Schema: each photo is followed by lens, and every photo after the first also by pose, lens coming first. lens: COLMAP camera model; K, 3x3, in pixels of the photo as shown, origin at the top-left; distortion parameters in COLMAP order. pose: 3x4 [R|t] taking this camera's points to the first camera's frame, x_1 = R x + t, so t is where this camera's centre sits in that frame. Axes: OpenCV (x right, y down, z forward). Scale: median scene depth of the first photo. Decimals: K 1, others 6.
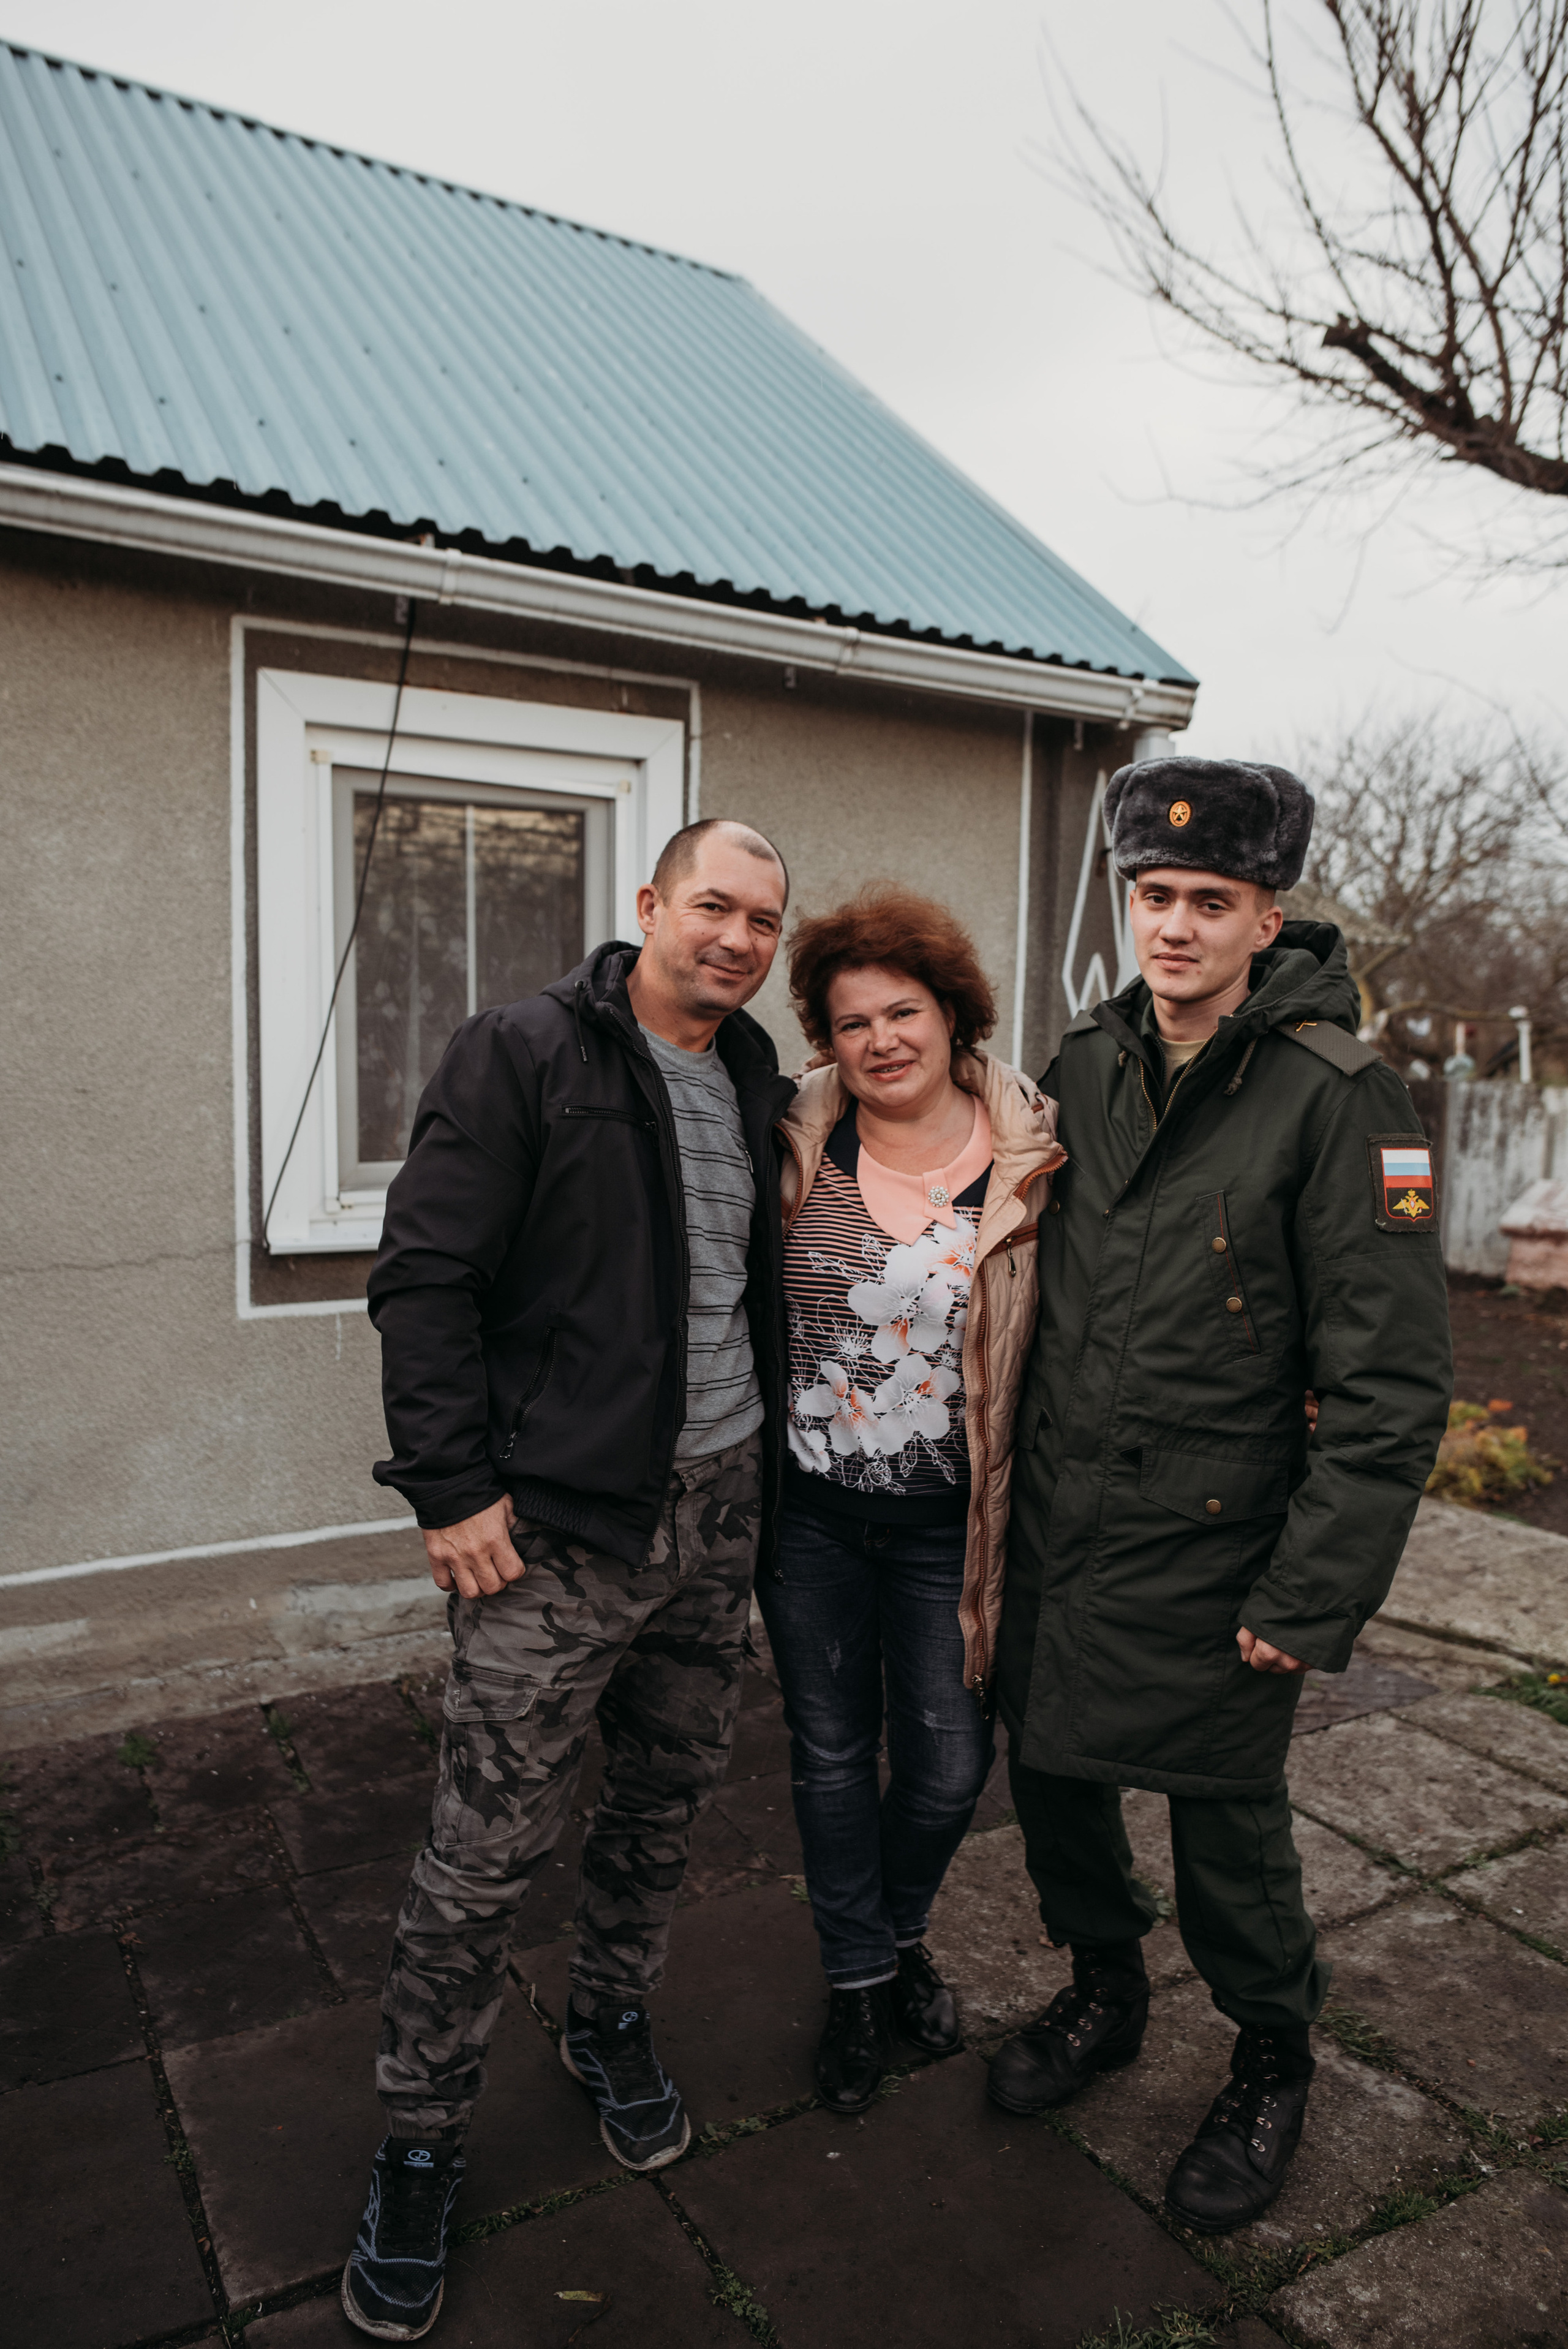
lens RADIAL K [[1614.4, 0, 779.4], [0, 1614.4, 1179.7], [0, 0, 1]] dist [-0.050272, 0.026786]
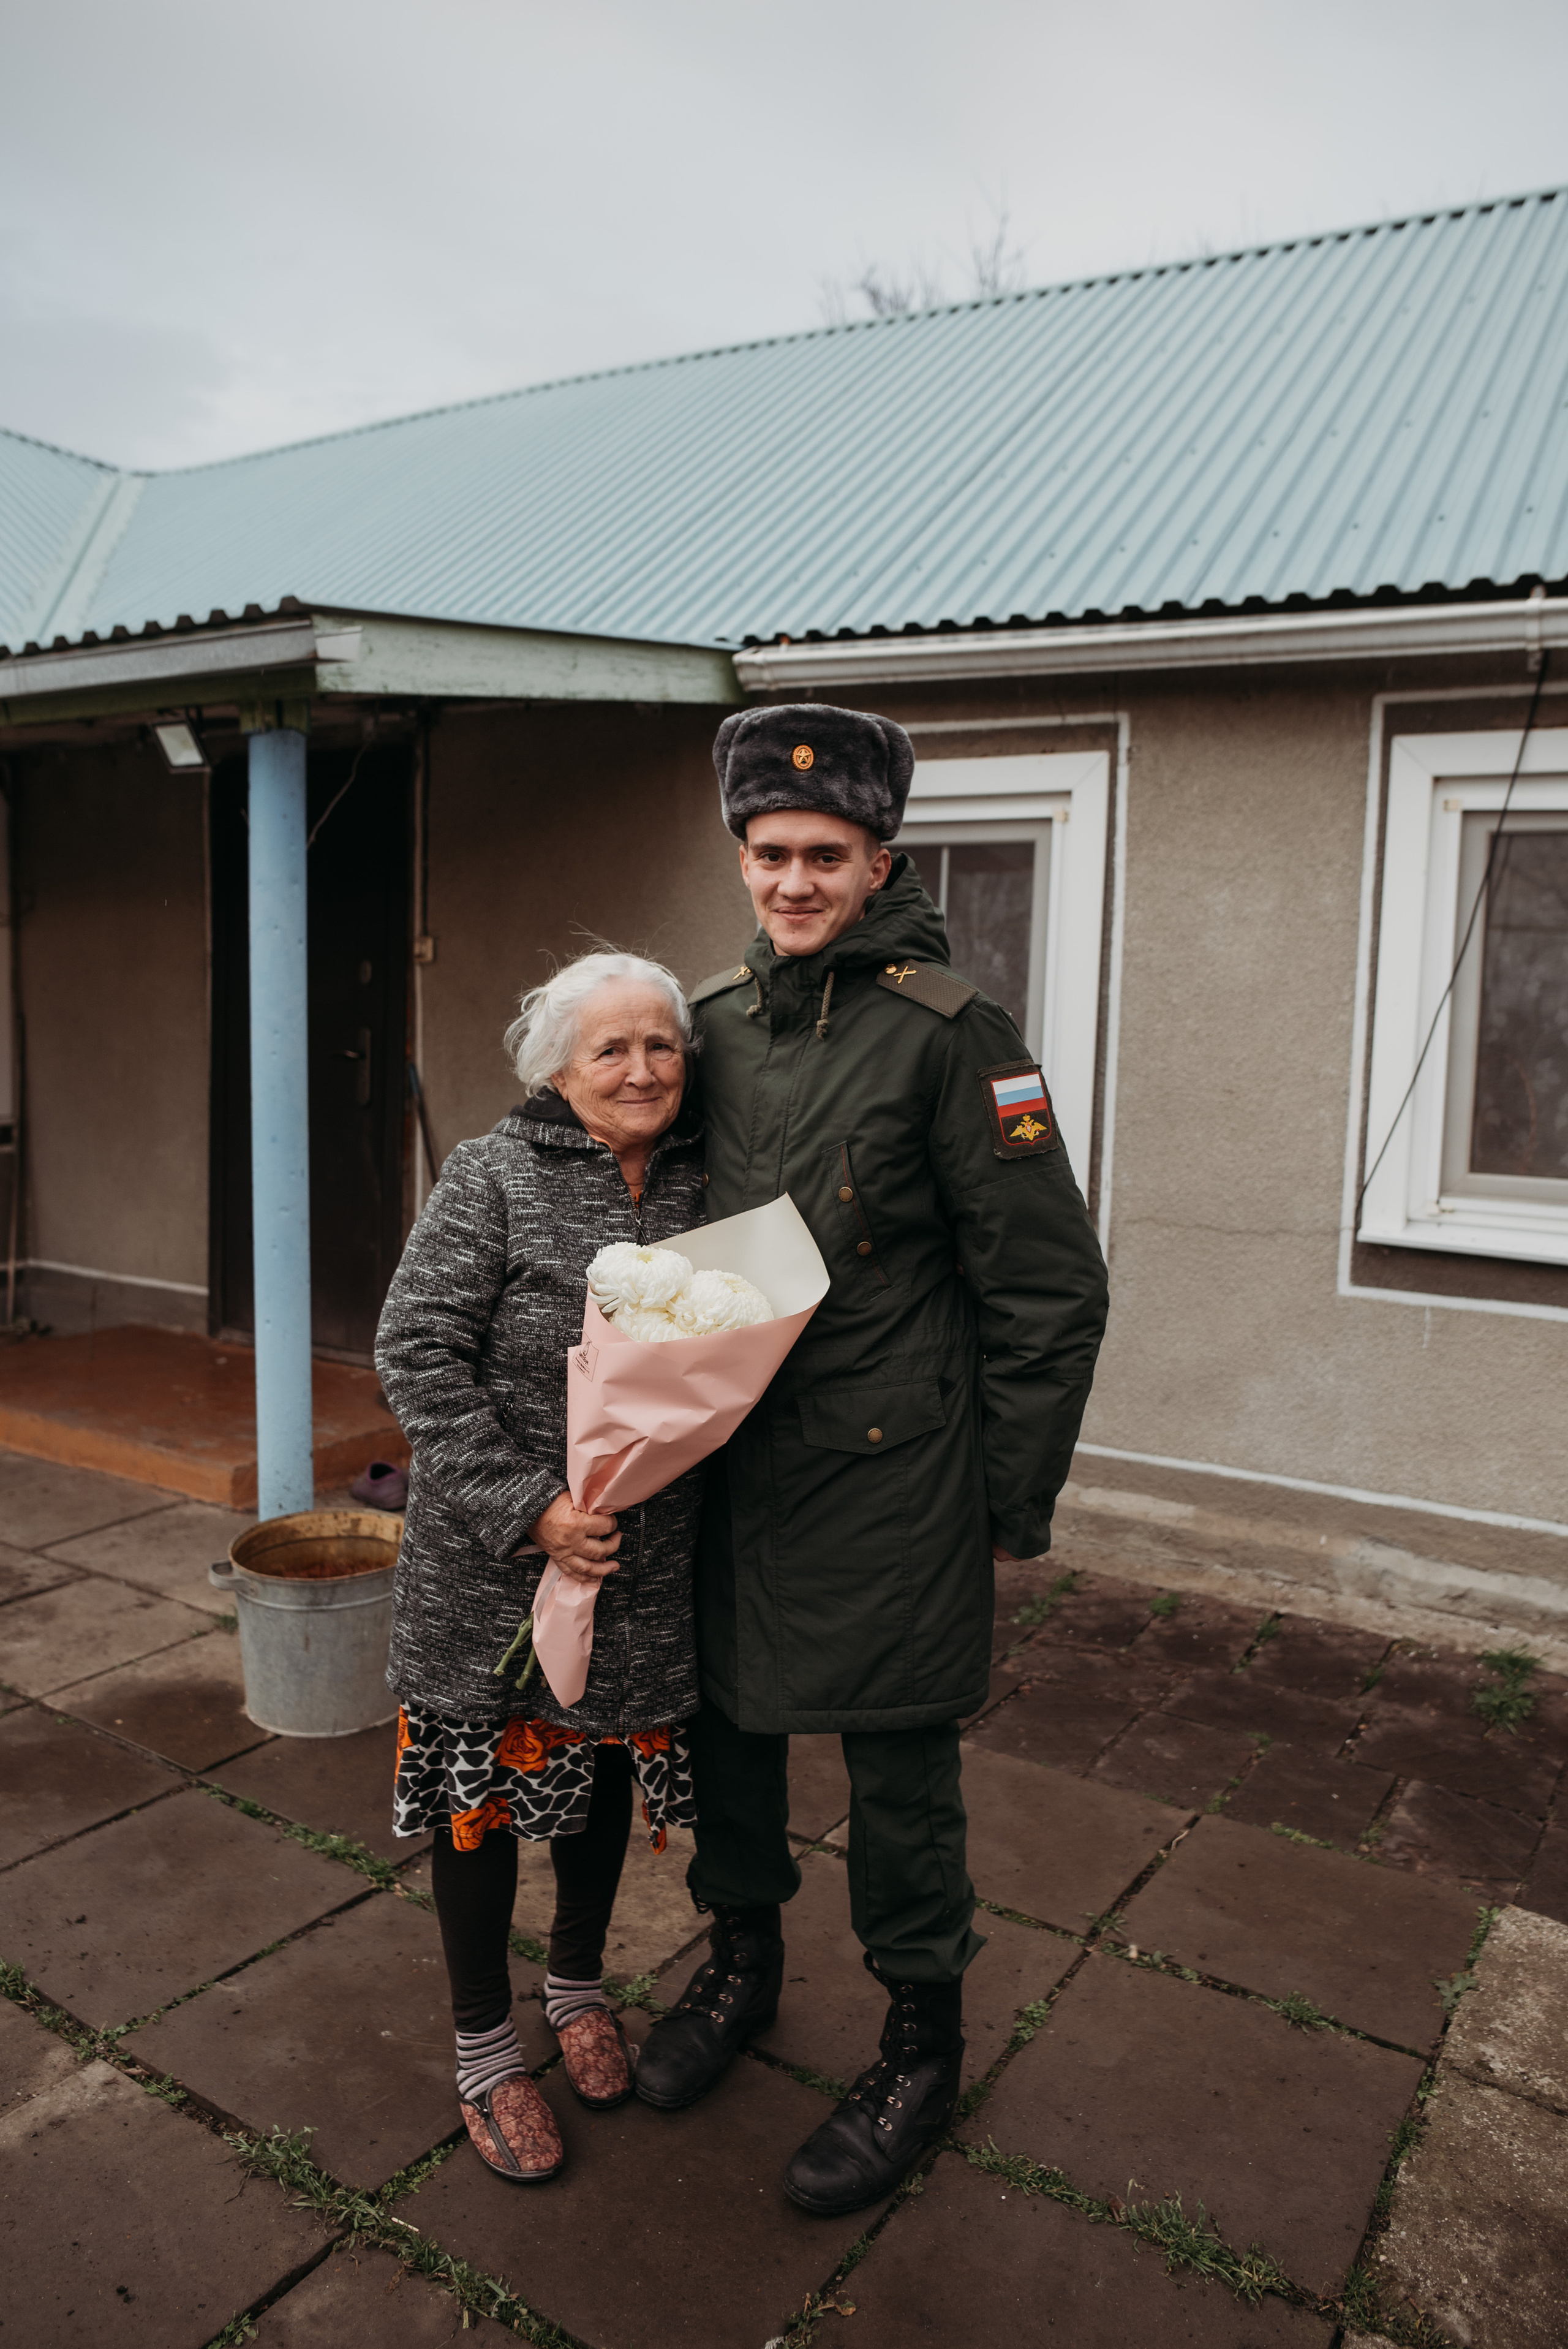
lens RADIAL K [[1614.4, 0, 779.4], [0, 1614.4, 1179.7], [0, 0, 1]] dist [-0.050272, 0.026786]
pose [[0.448268, 0.084223, -0.889923, 0.495822], [-0.114301, 0.992780, 0.036382, 0.007895], [0.886561, 0.085410, 0.454658, 0.096573]]
